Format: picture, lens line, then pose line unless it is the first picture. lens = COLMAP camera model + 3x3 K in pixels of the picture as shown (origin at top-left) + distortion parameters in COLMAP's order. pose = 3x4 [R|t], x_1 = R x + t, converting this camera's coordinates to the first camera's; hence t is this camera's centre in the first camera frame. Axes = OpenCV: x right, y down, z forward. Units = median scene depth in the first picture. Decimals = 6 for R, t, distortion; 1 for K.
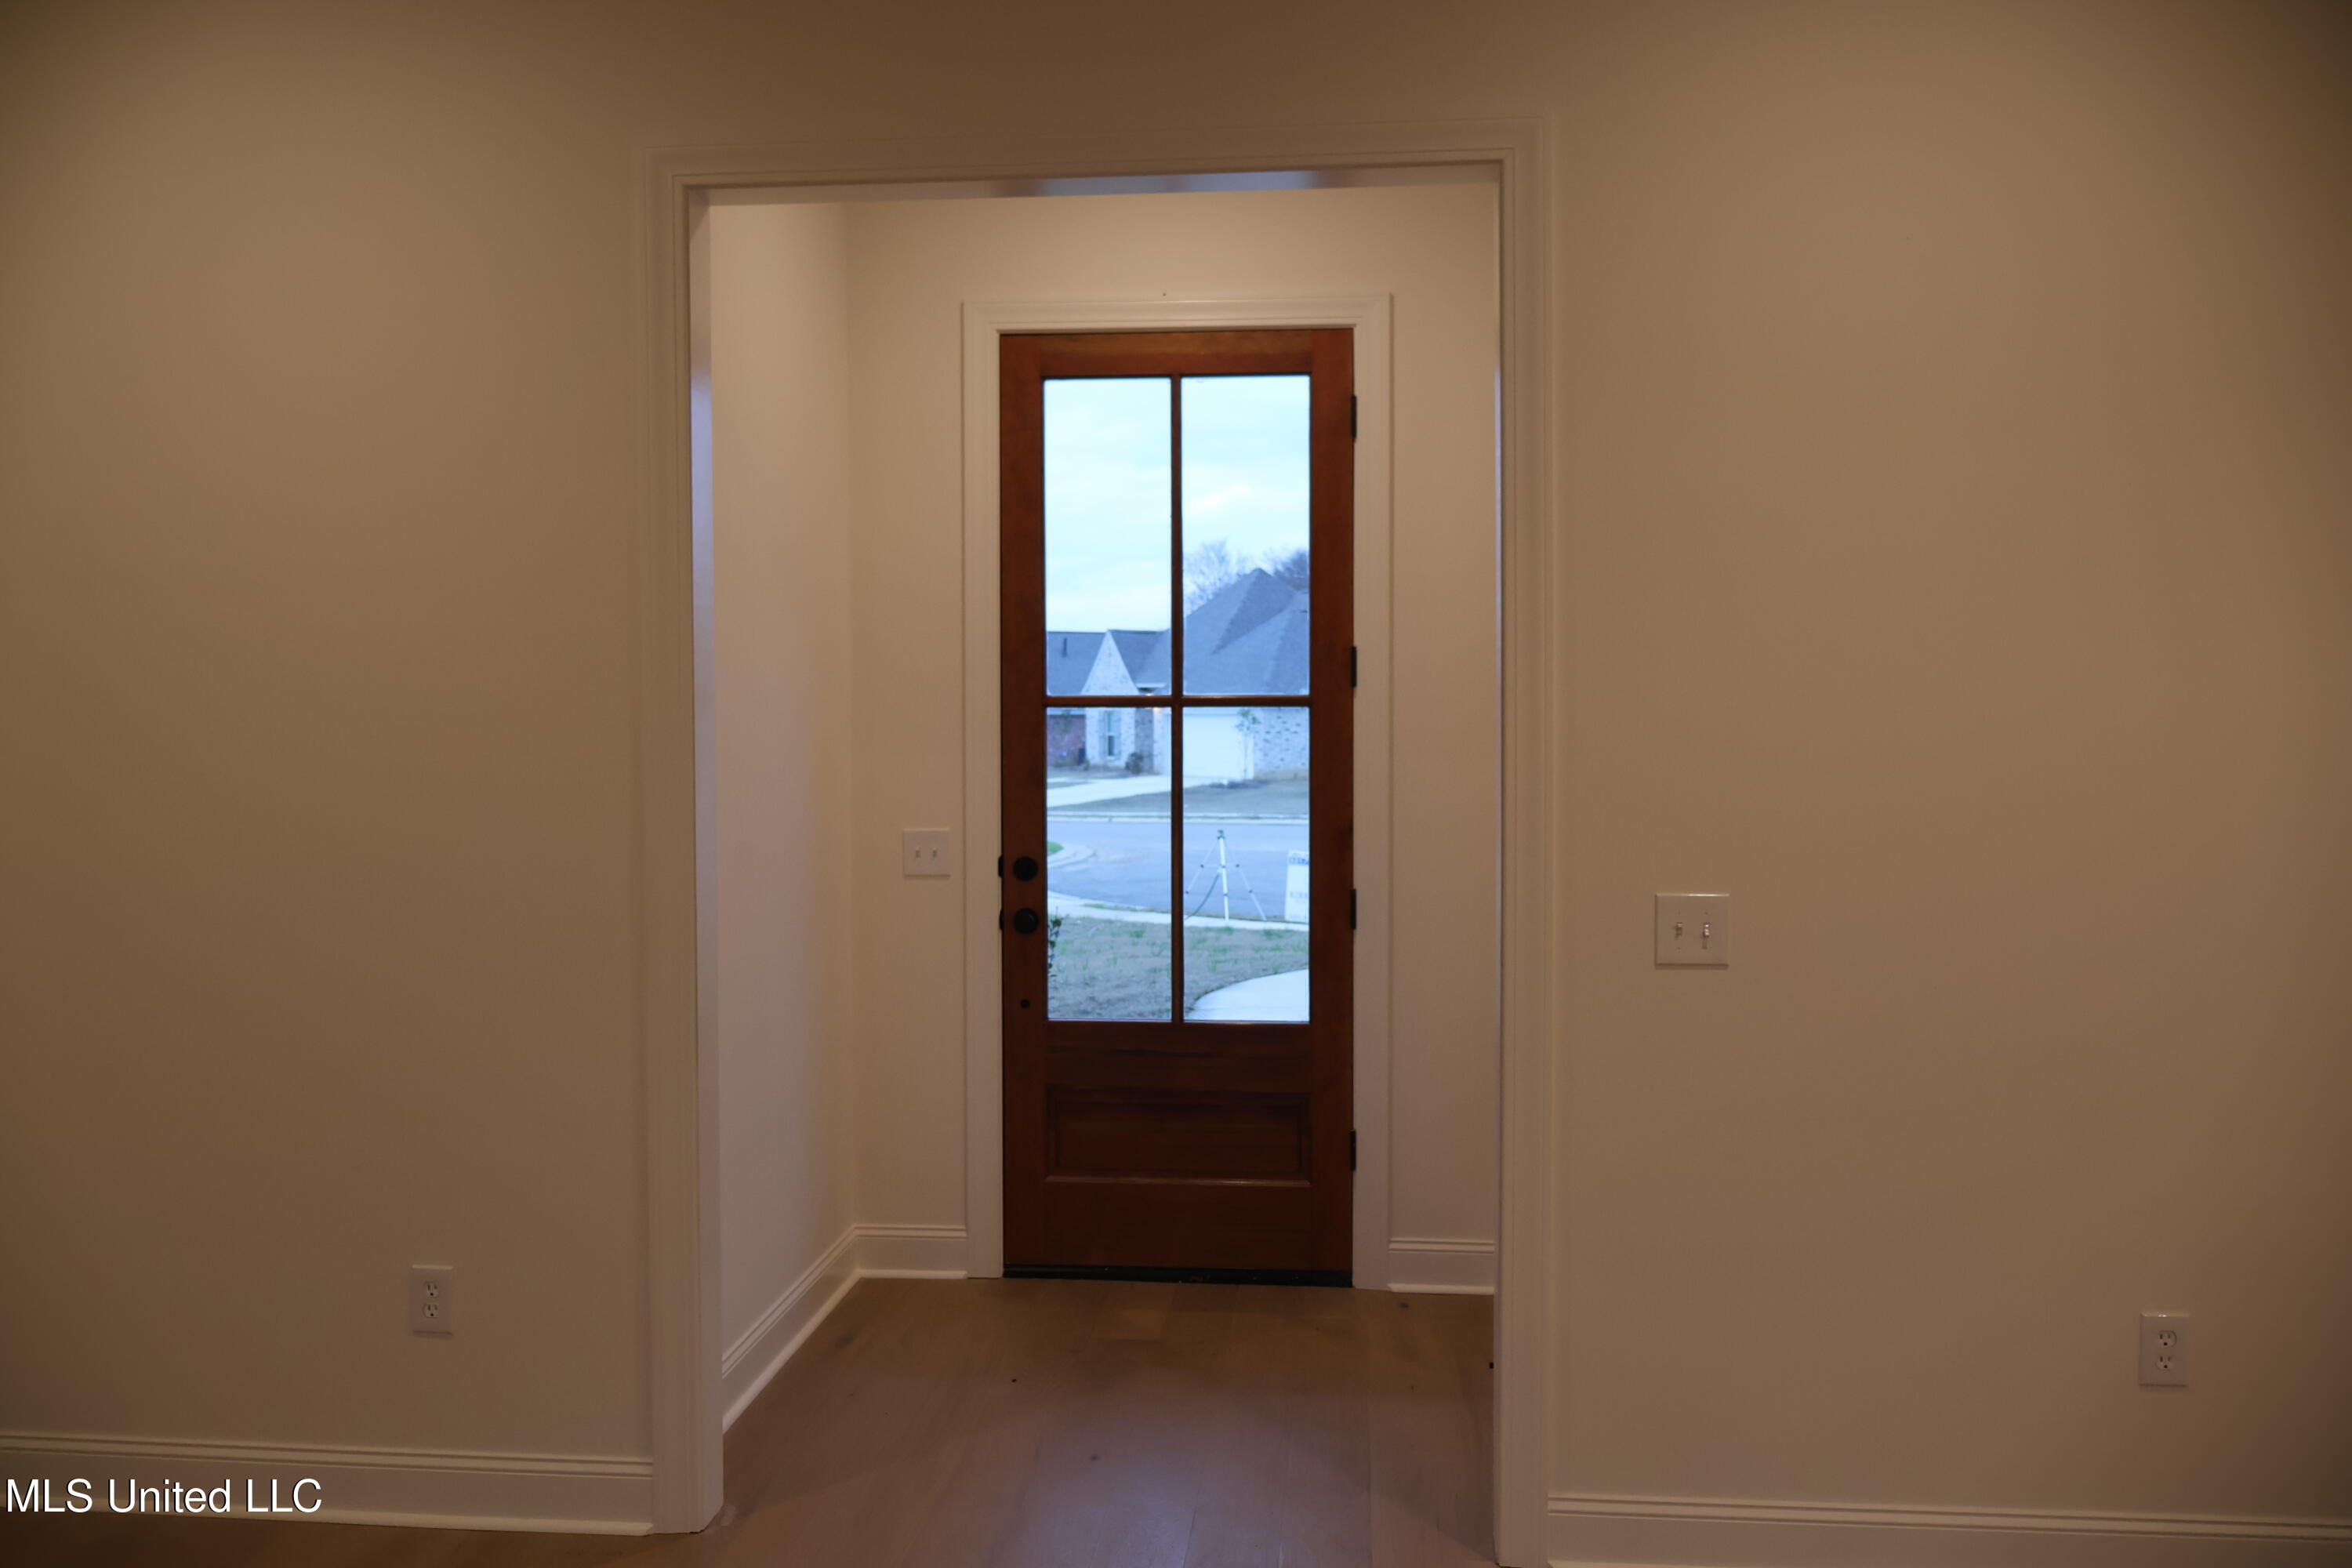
lens RADIAL K [[1942.7, 0, 1176.0], [0, 1942.7, 784.0], [0, 0, 1]] dist [-0.003354, -0.001107]
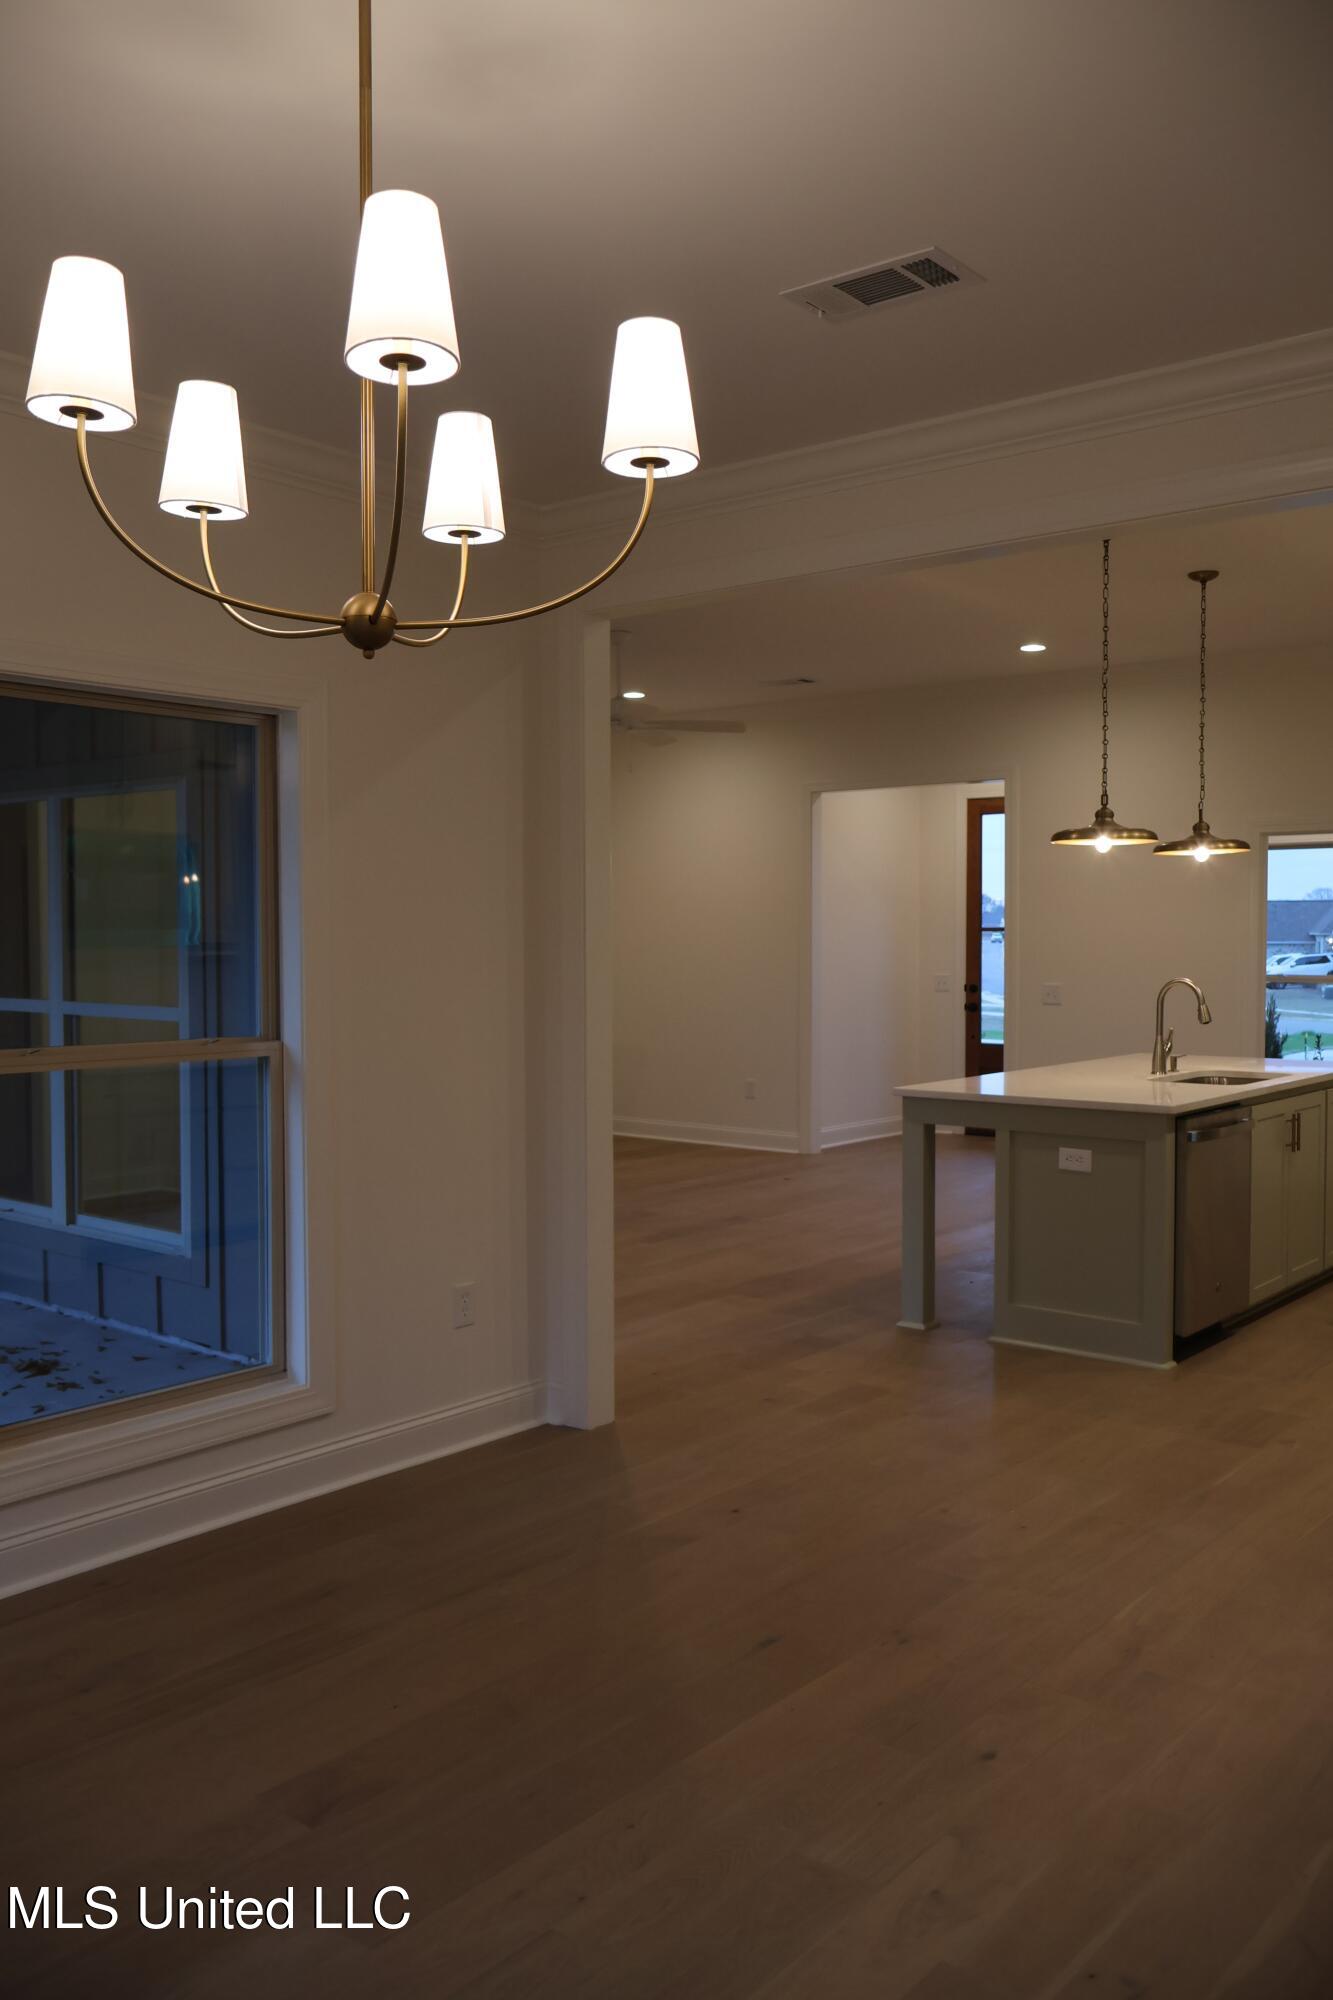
lens RADIAL K [[1659.2, 0, 666.5], [0, 1659.2, 1000.0], [0, 0, 1]] dist [0.000497, 0.000019]
pose [[0.825419, 0.023838, -0.564017, 0.913703], [-0.023735, 0.999690, 0.007515, 0.052696], [0.564021, 0.007184, 0.825729, -1.235226]]
